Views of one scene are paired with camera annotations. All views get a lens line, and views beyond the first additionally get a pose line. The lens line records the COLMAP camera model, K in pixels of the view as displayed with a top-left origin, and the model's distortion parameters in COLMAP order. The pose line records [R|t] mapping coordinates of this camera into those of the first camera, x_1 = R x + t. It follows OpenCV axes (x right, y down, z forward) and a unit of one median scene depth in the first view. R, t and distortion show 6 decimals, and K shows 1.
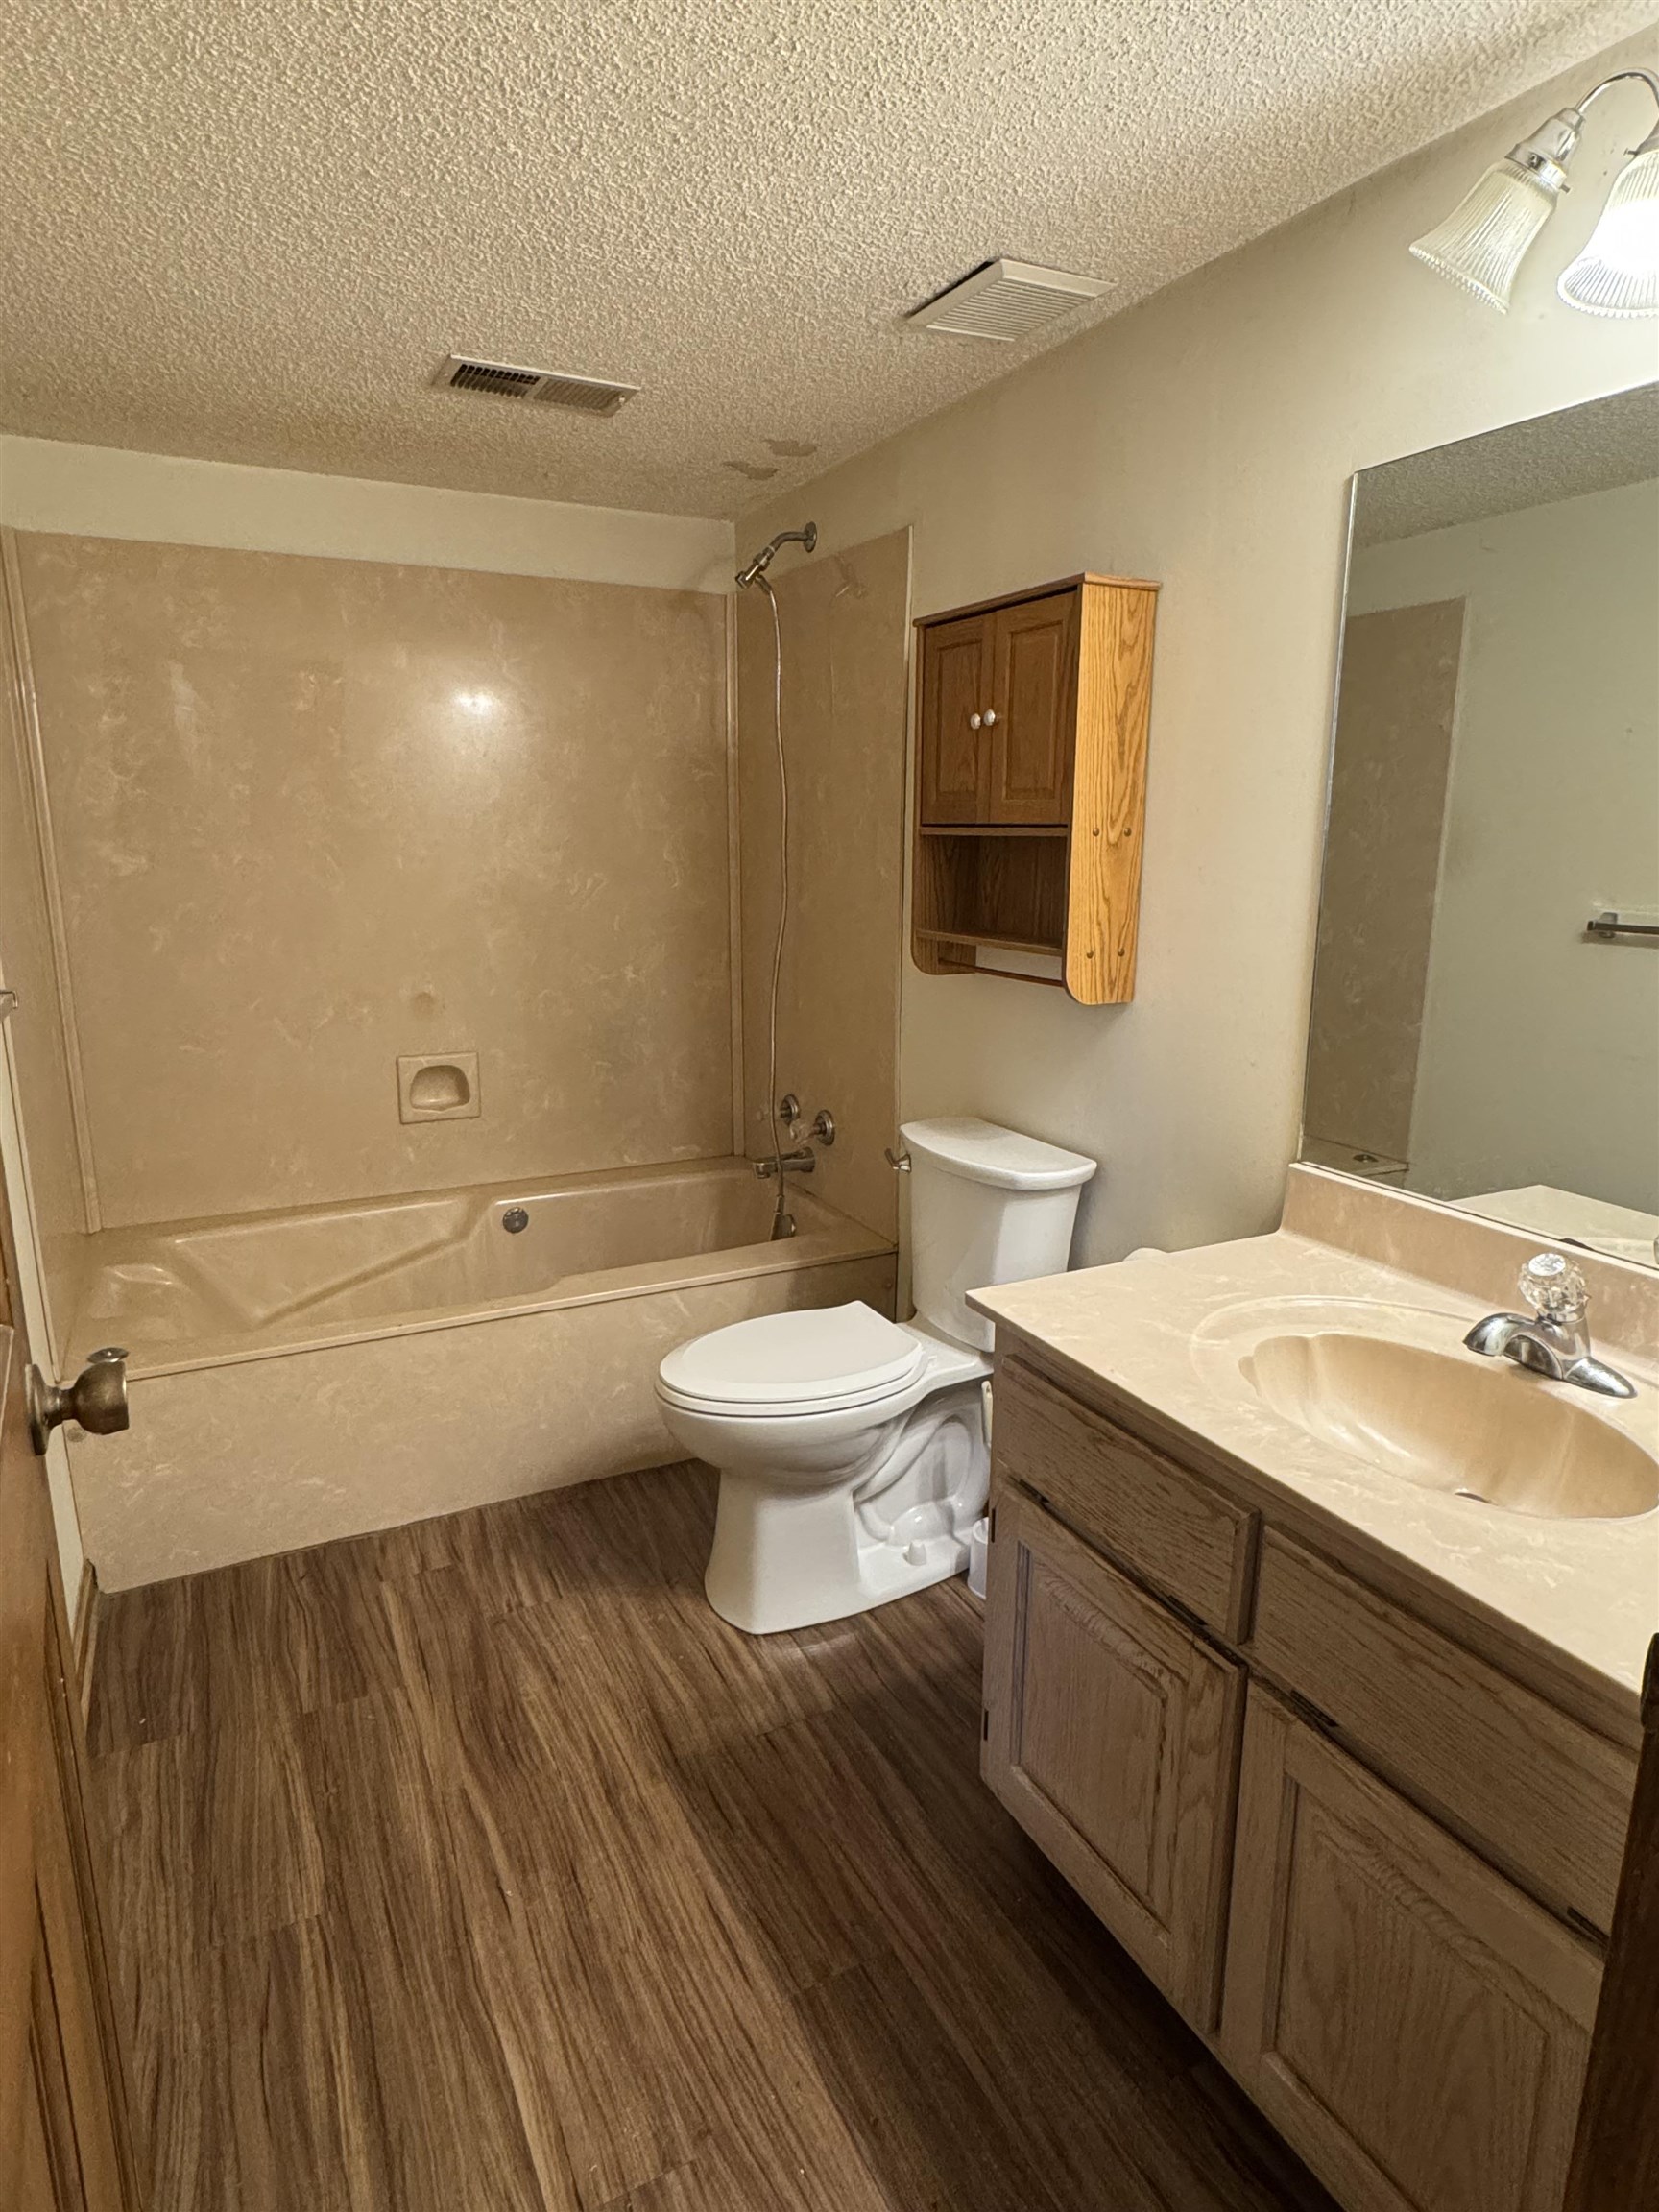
lens RADIAL K [[1254.5, 0, 826.0], [0, 1254.5, 1104.6], [0, 0, 1]] dist [-0.006235, 0.003343]
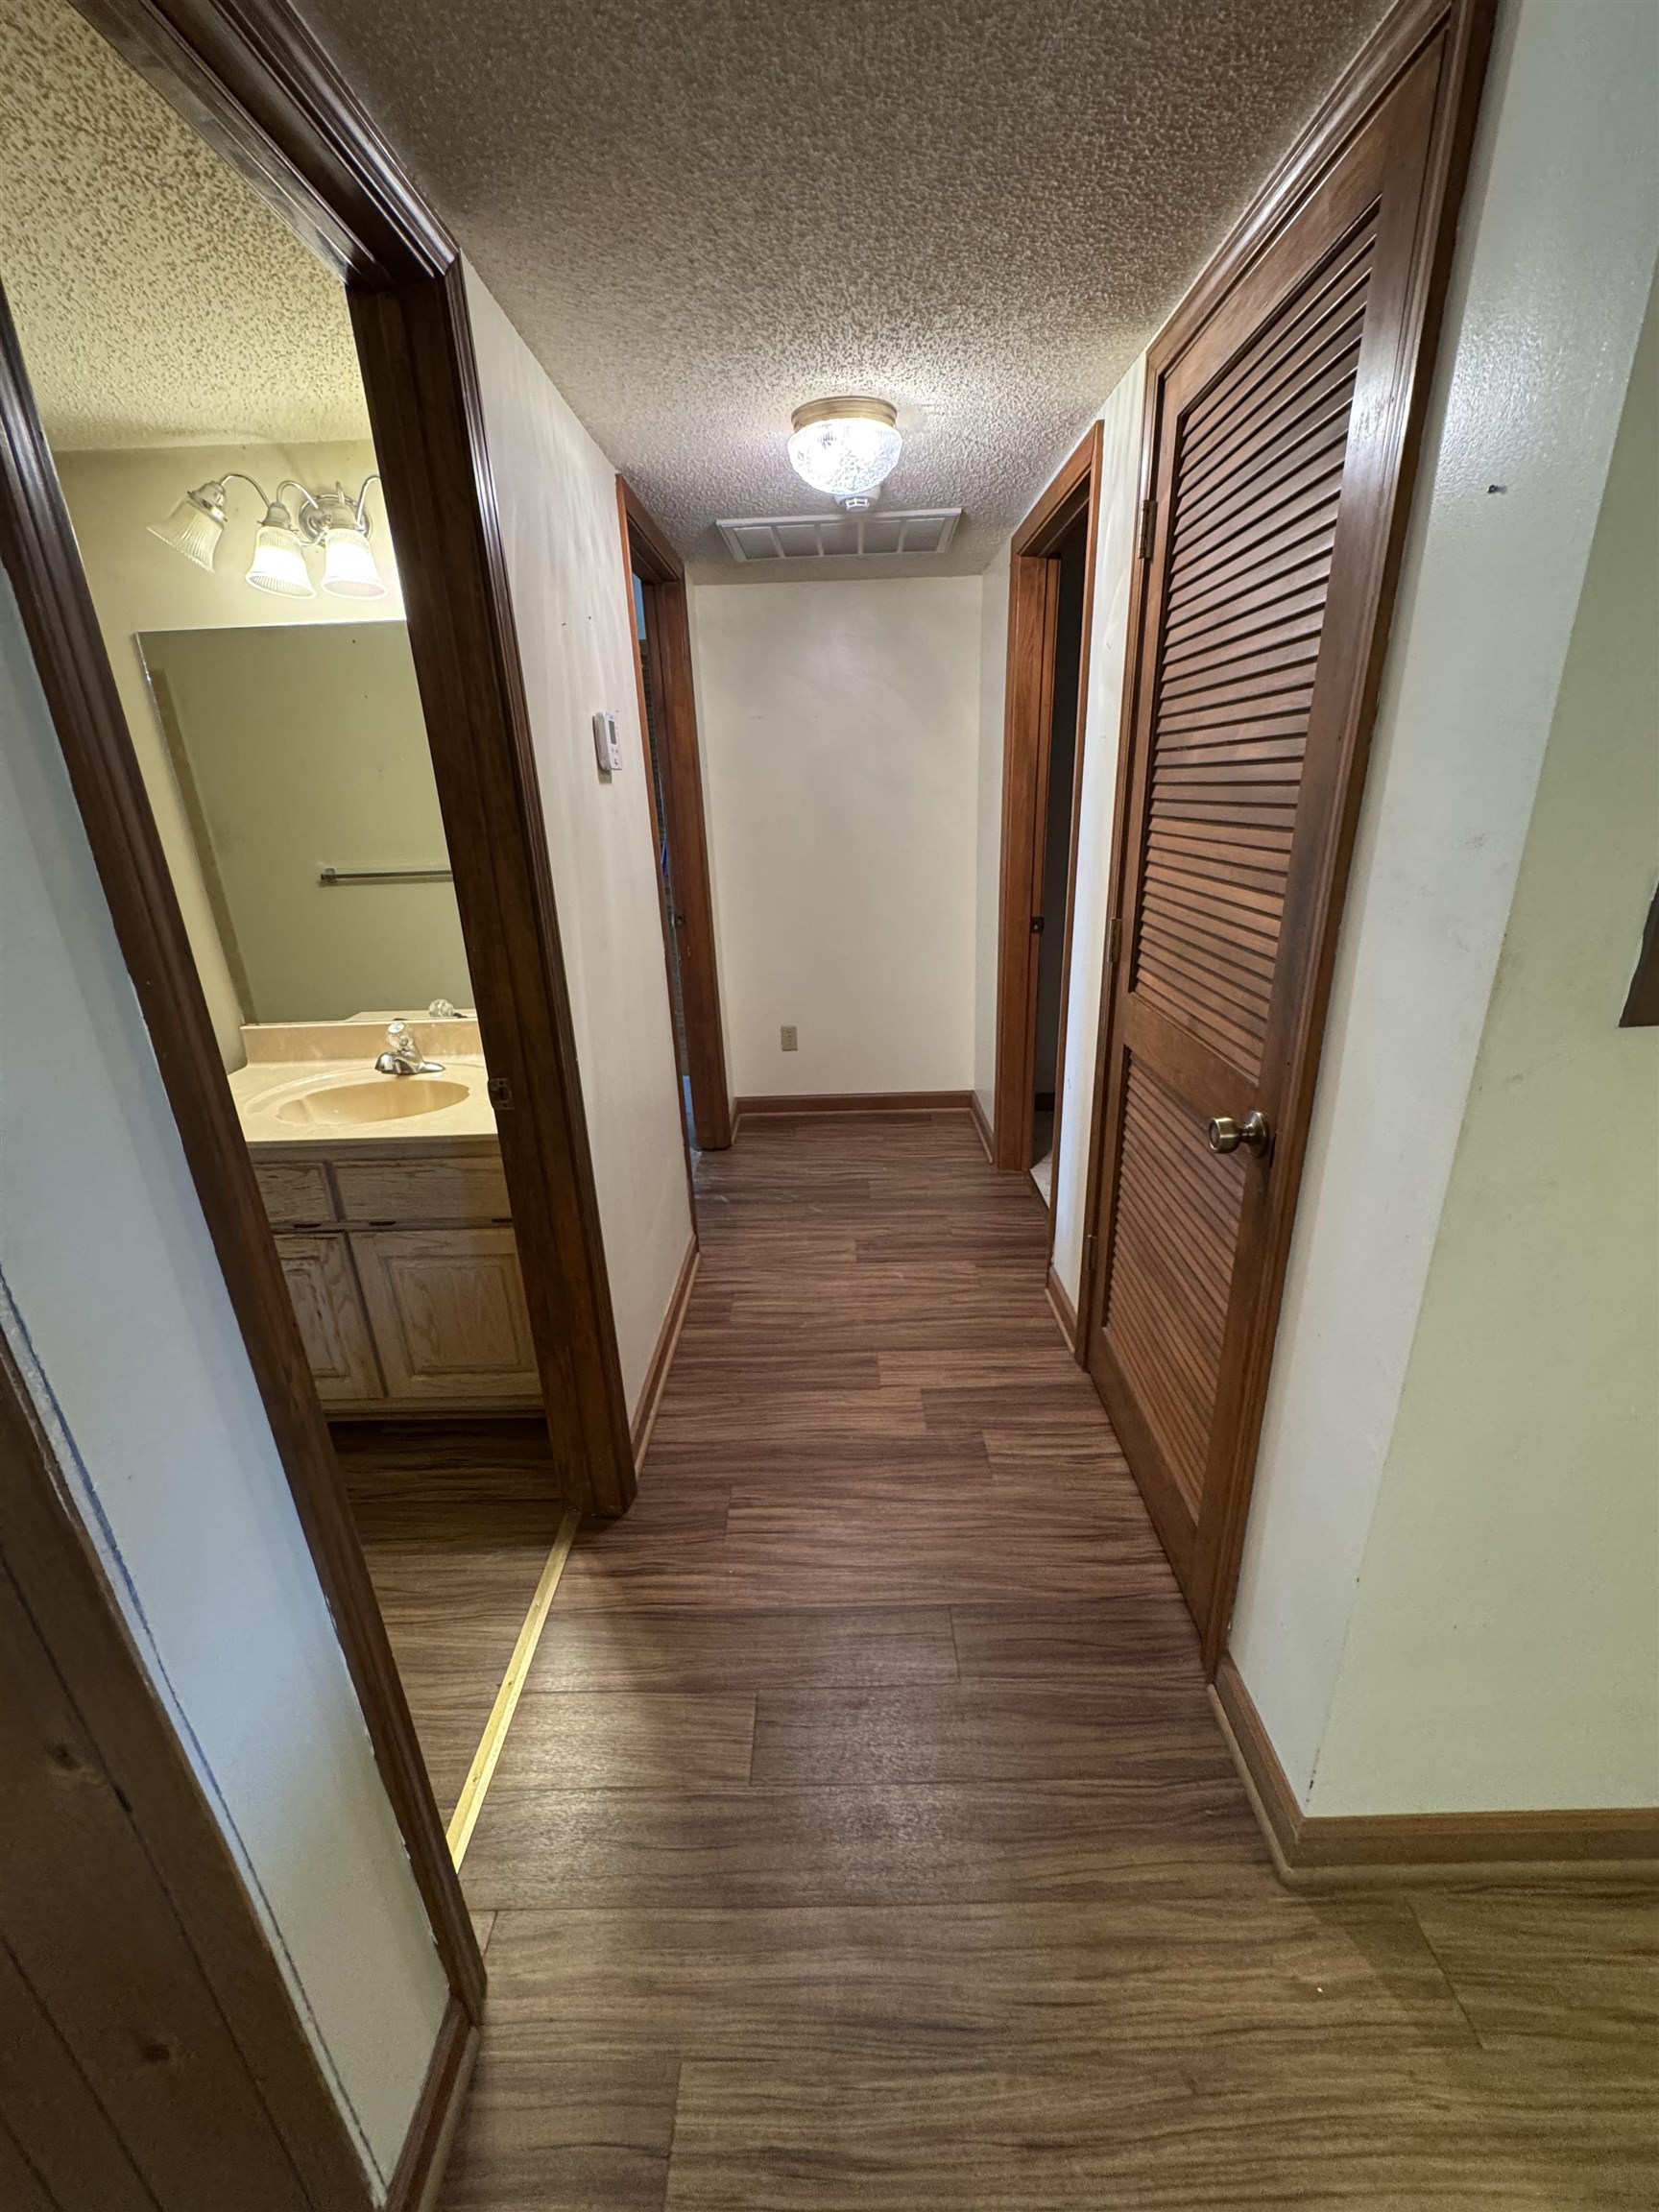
lens RADIAL K [[880.3, 0, 835.1], [0, 880.3, 1114.7], [0, 0, 1]] dist [-0.006701, -0.000224]
pose [[0.450319, -0.327557, 0.830614, -0.467624], [0.220329, 0.942274, 0.252139, 0.048561], [-0.865256, 0.069465, 0.496495, -0.510033]]
